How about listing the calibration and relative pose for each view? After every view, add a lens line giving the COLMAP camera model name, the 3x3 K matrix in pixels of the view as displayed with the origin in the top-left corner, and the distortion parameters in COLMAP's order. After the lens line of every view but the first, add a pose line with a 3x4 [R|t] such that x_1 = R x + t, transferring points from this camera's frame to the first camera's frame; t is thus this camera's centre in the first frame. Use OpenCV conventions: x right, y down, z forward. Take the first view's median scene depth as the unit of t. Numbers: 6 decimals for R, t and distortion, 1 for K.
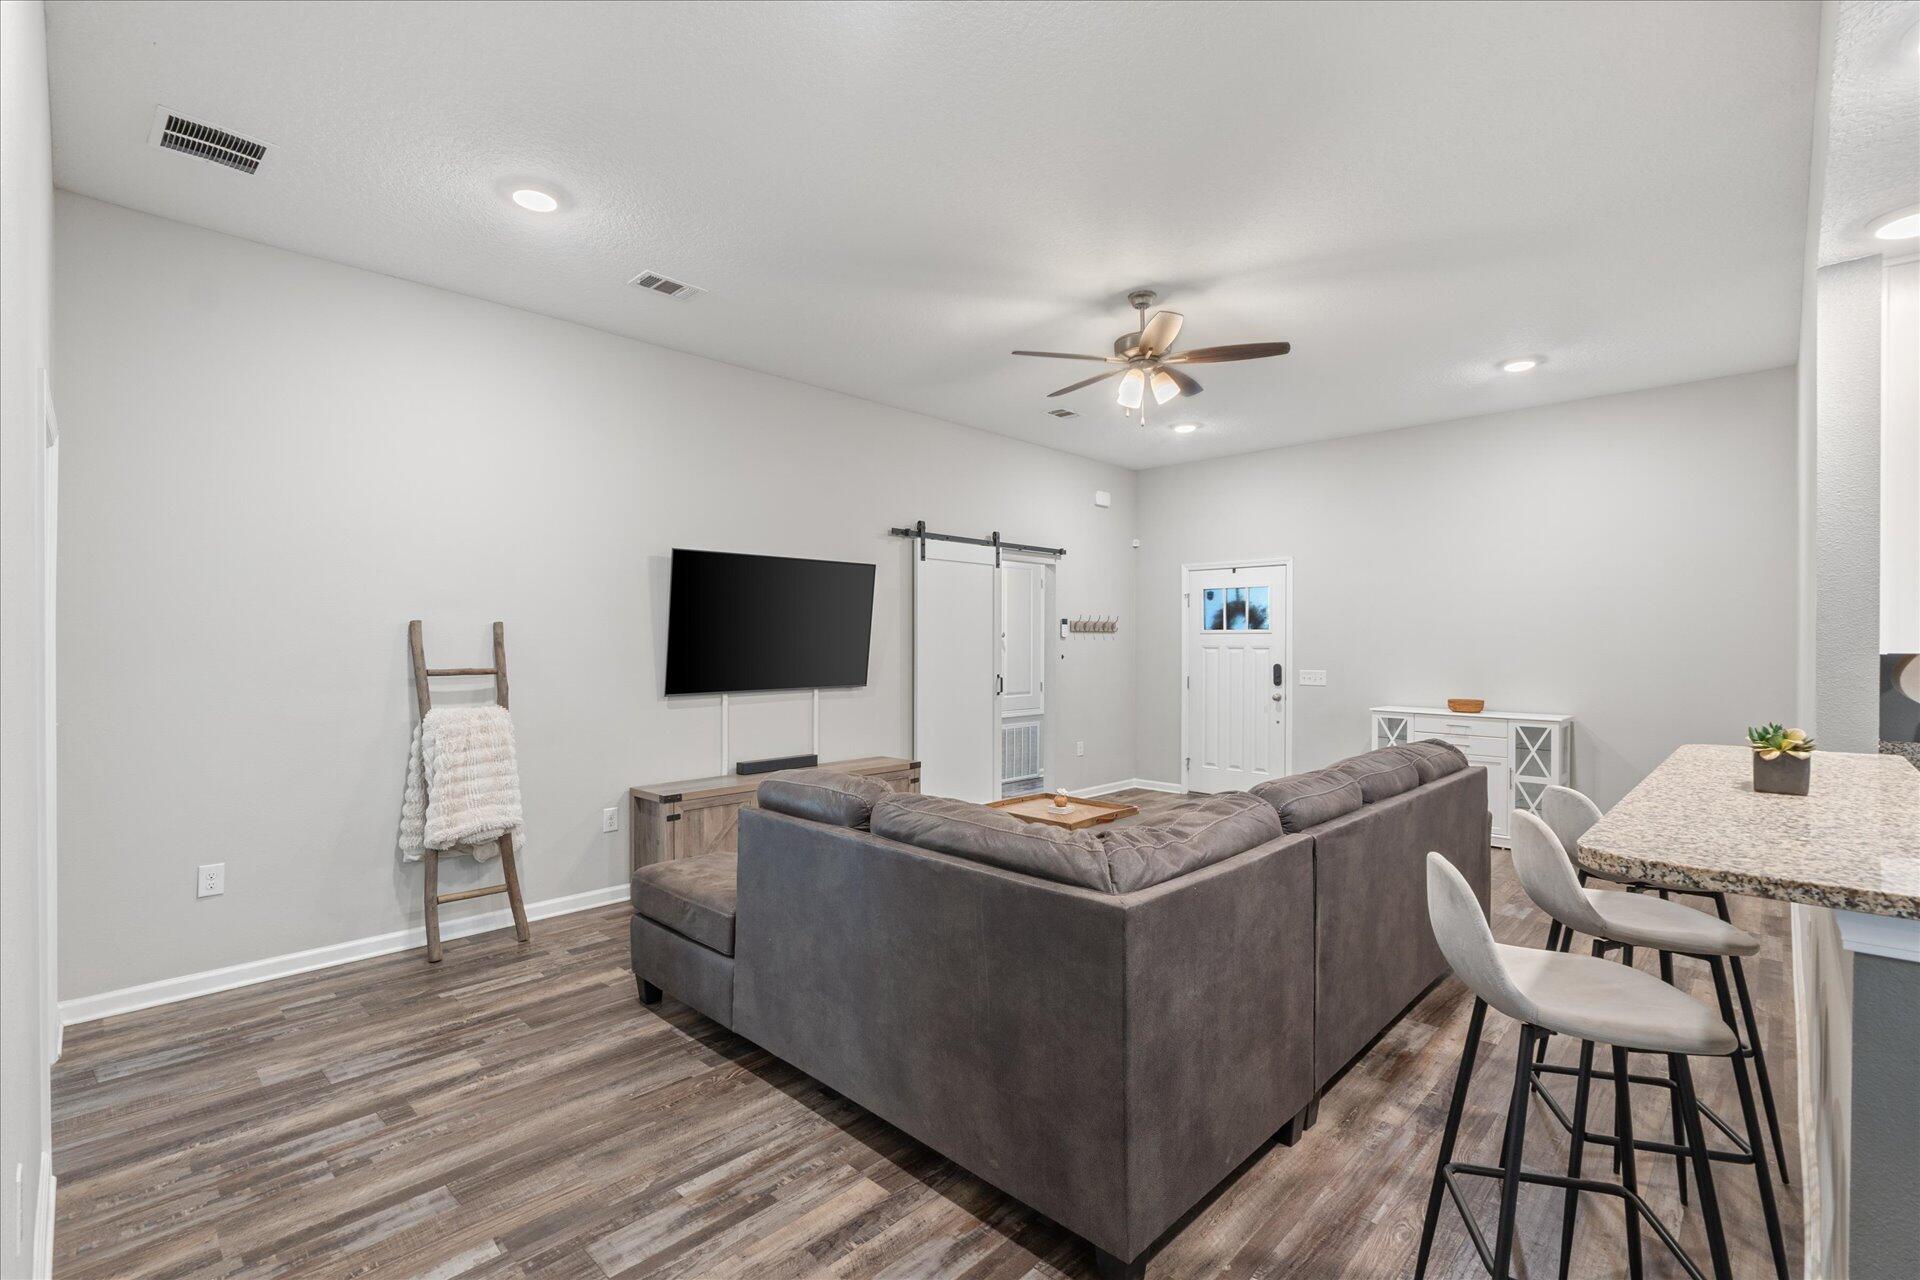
lens RADIAL K [[857.1, 0, 961.1], [0, 857.1, 647.2], [0, 0, 1]] dist [-0.000810, -0.000083]
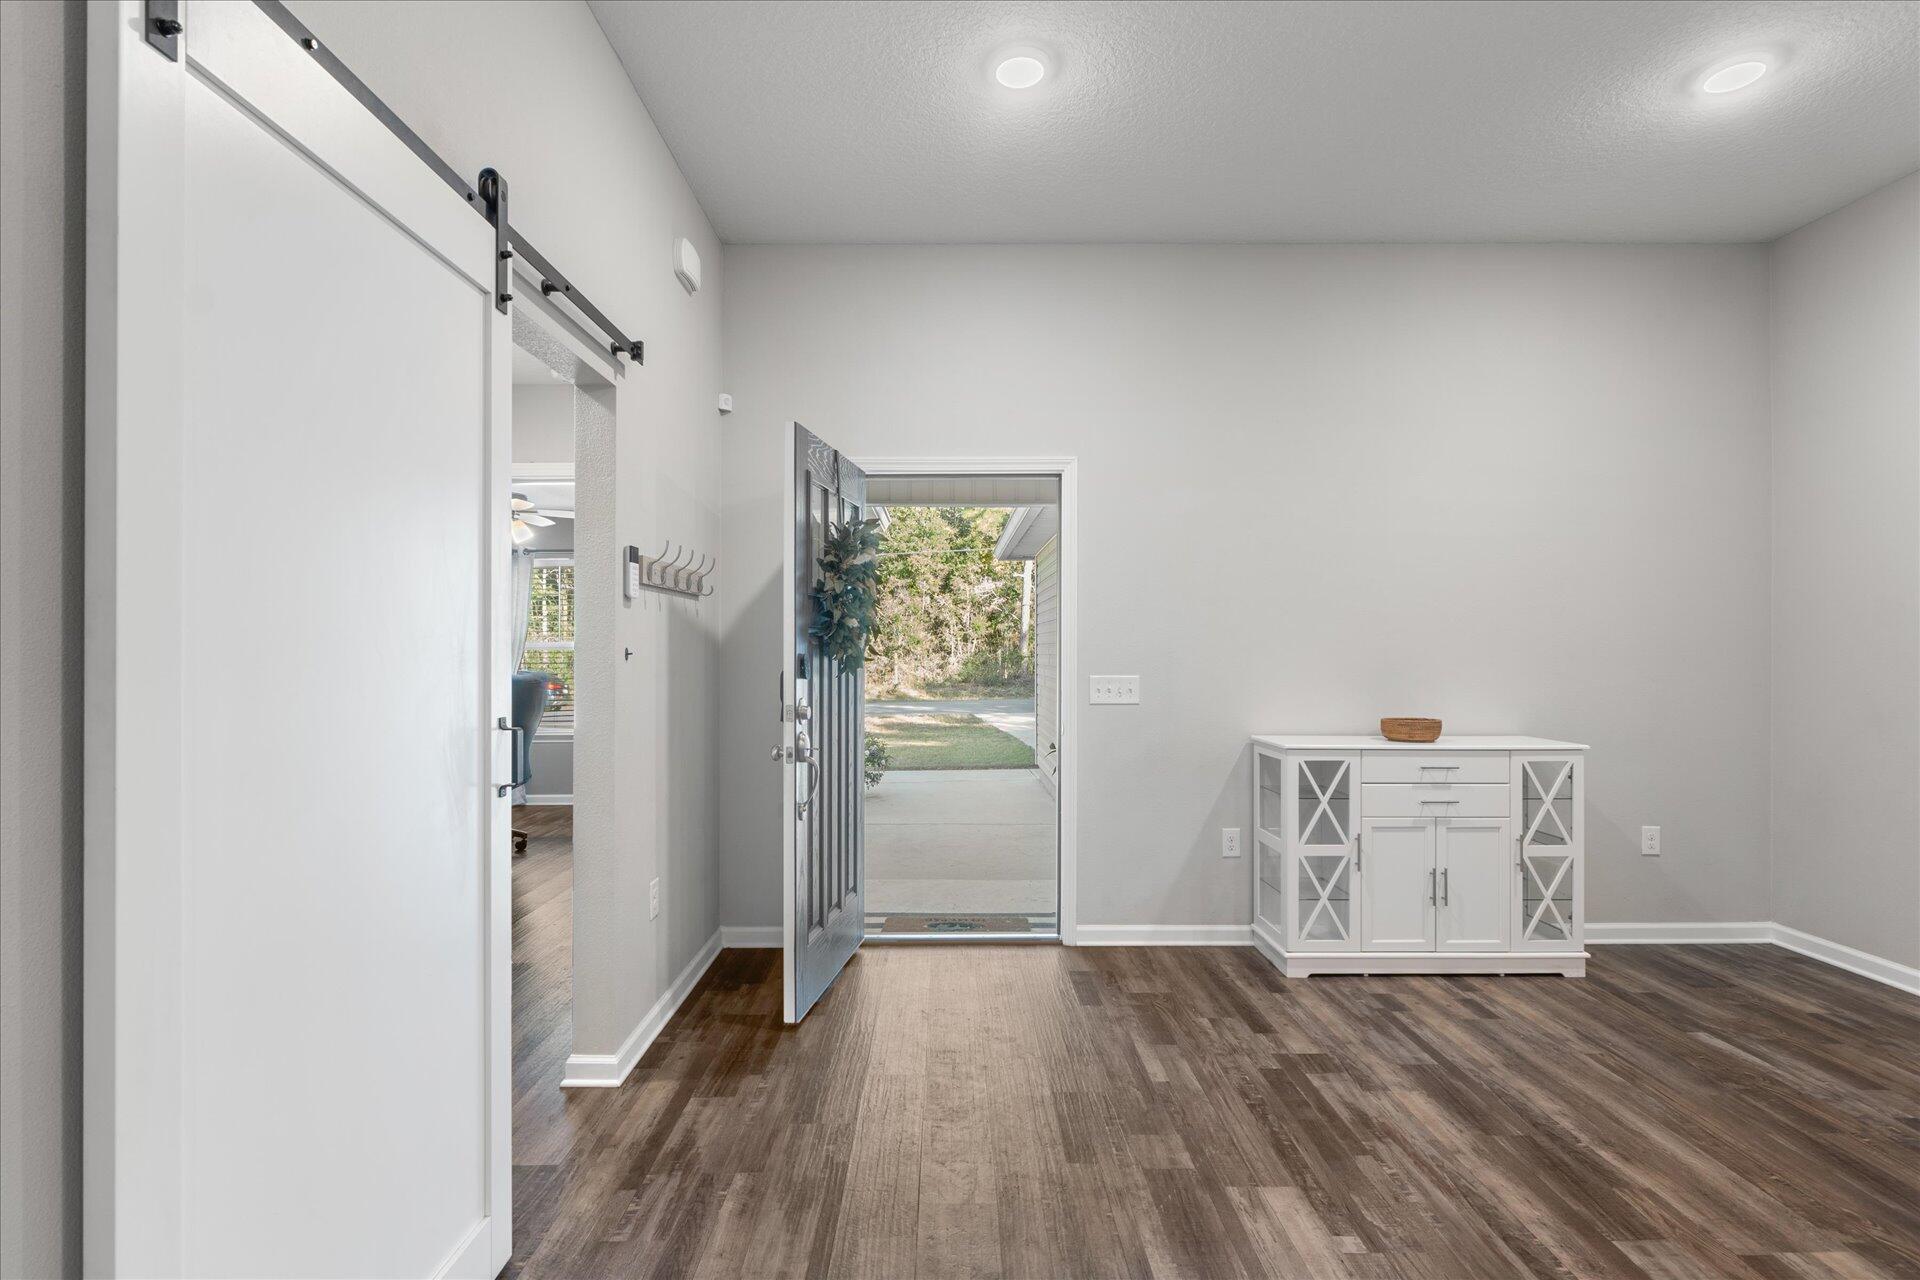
lens RADIAL K [[908.4, 0, 948.8], [0, 908.4, 648.1], [0, 0, 1]] dist [-0.002682, -0.001062]
pose [[0.717972, -0.002771, 0.696066, -0.057334], [0.007268, 0.999967, -0.003515, 0.013478], [-0.696034, 0.007582, 0.717969, 0.780252]]
